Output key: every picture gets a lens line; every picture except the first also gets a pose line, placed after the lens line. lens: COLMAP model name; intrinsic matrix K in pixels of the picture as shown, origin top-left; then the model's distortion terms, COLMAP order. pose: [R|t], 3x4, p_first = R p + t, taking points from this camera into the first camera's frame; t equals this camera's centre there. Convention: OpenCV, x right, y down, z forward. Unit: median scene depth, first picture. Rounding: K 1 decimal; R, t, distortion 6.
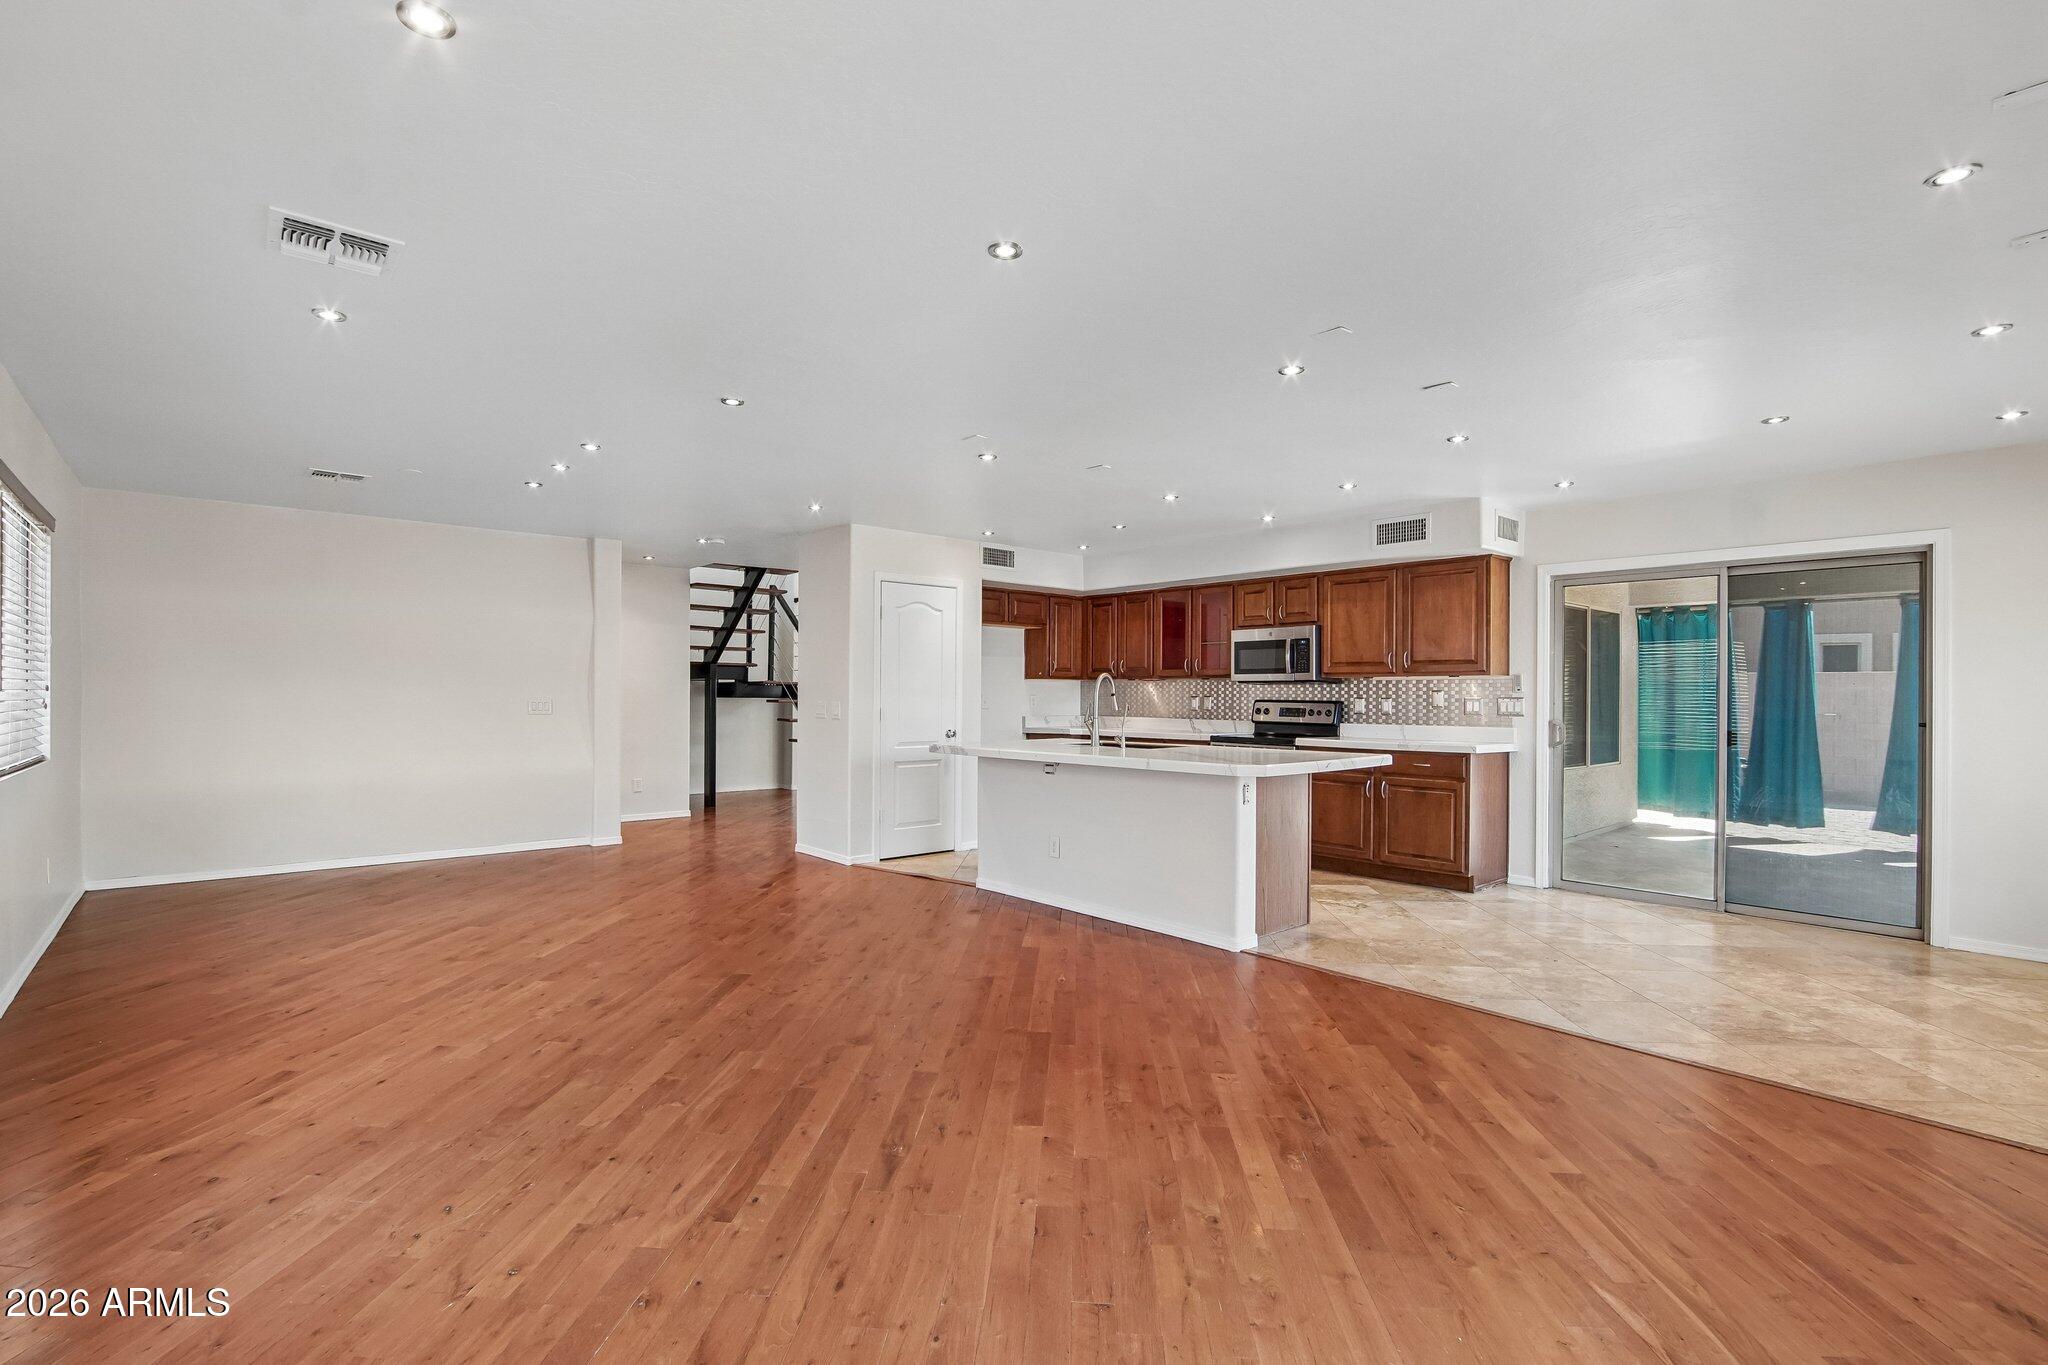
lens RADIAL K [[942.0, 0, 990.7], [0, 942.0, 697.1], [0, 0, 1]] dist [-0.026726, 0.005983]
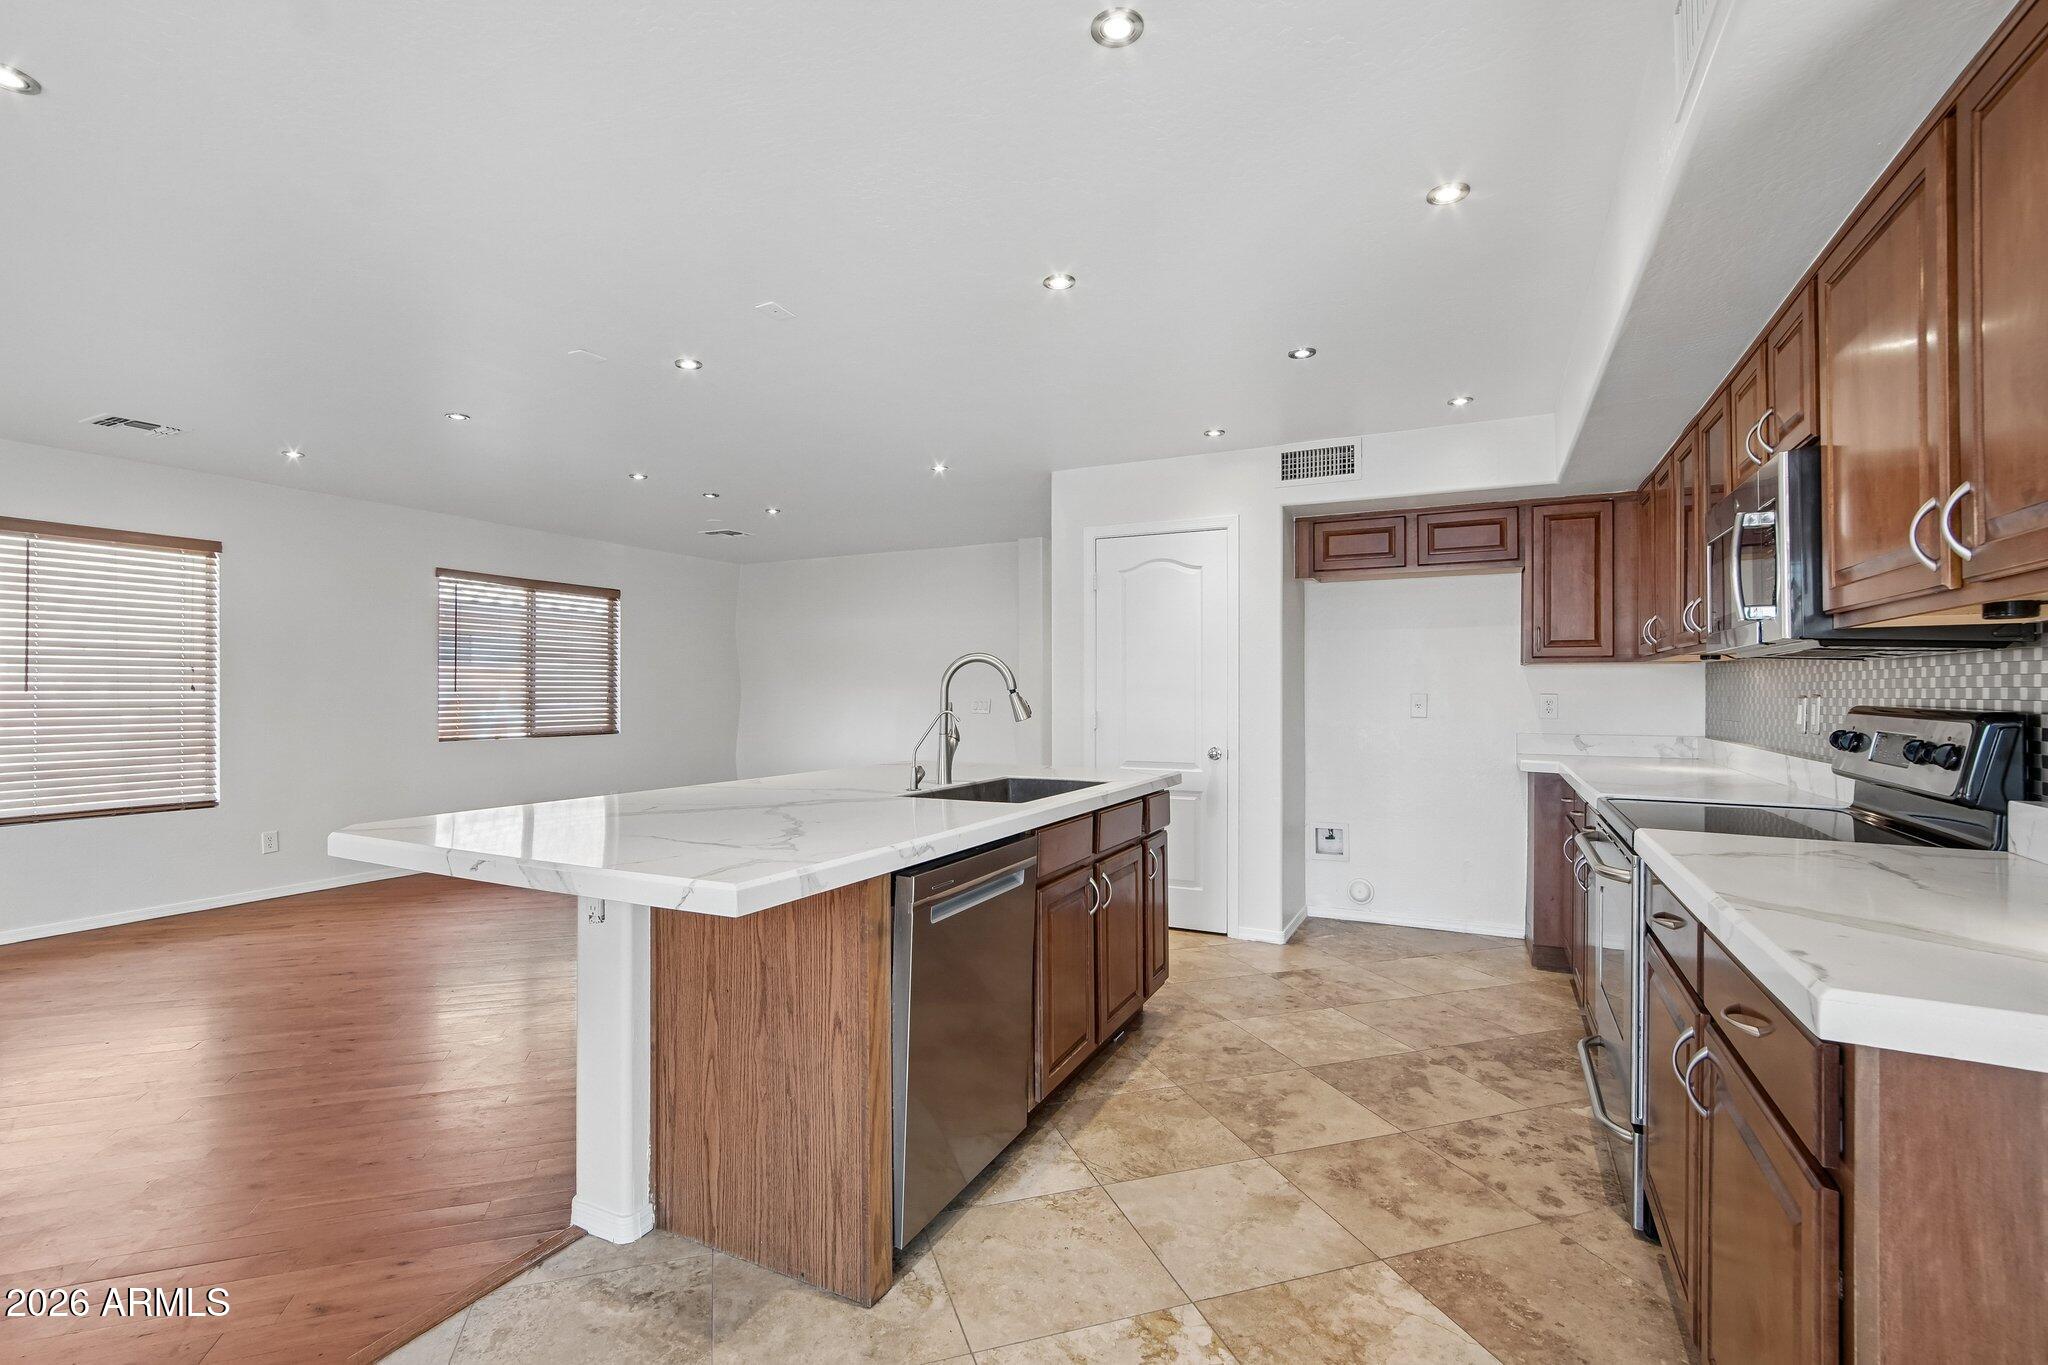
lens RADIAL K [[898.4, 0, 1014.0], [0, 898.4, 688.5], [0, 0, 1]] dist [-0.019182, 0.002535]
pose [[0.388299, -0.008747, -0.921492, 0.503623], [-0.003260, 0.999936, -0.010866, 0.000847], [0.921527, 0.007223, 0.388246, 0.671020]]
